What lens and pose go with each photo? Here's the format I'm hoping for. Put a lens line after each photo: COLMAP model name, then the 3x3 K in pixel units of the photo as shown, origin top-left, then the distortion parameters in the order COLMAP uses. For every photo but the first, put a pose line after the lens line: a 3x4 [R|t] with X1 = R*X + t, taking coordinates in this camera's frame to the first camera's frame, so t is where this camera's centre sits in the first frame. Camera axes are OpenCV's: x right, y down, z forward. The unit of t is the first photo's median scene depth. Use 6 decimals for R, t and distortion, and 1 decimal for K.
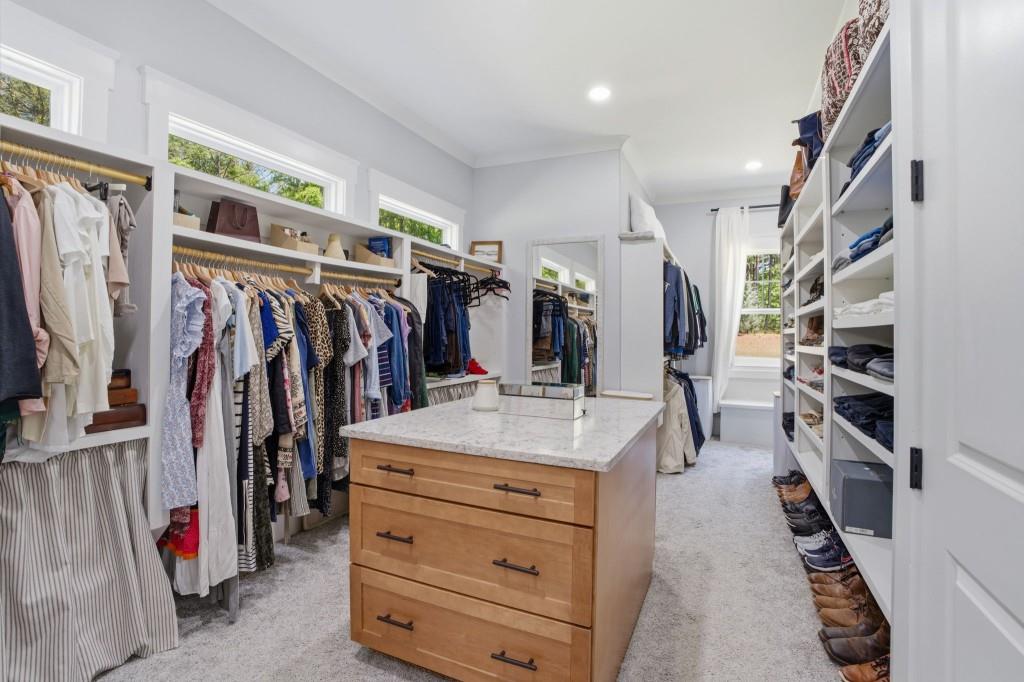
lens RADIAL K [[491.0, 0, 506.1], [0, 491.0, 337.5], [0, 0, 1]] dist [-0.003867, 0.000417]
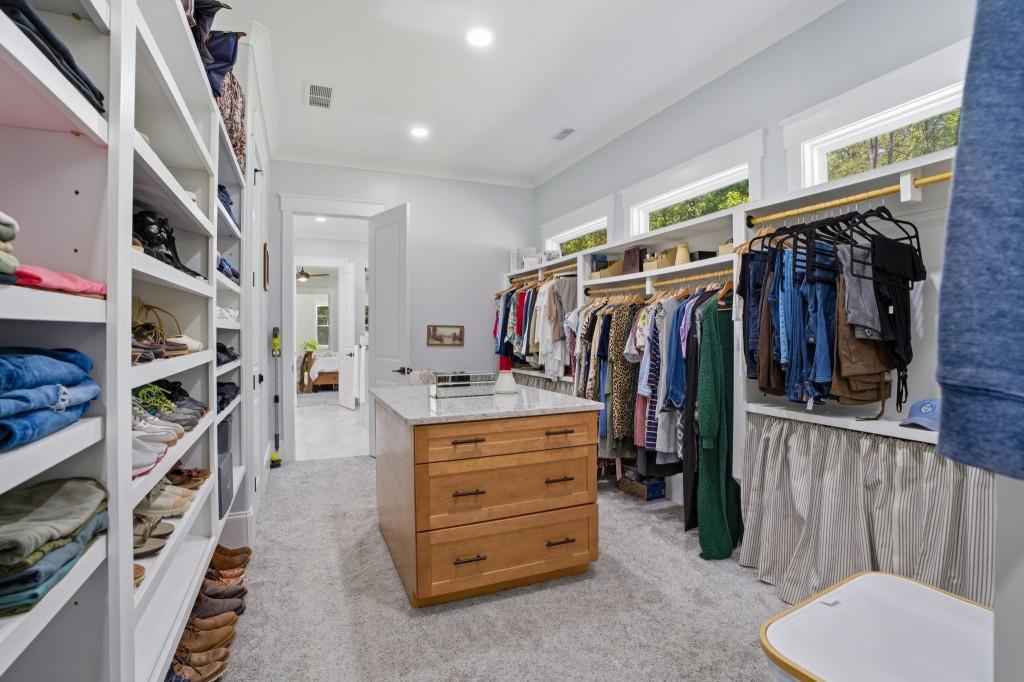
lens RADIAL K [[491.0, 0, 506.1], [0, 491.0, 337.5], [0, 0, 1]] dist [-0.003867, 0.000417]
pose [[-0.657726, 0.002652, -0.753252, 0.803274], [-0.006756, 0.999933, 0.009420, -0.010229], [0.753227, 0.011285, -0.657664, 1.600491]]
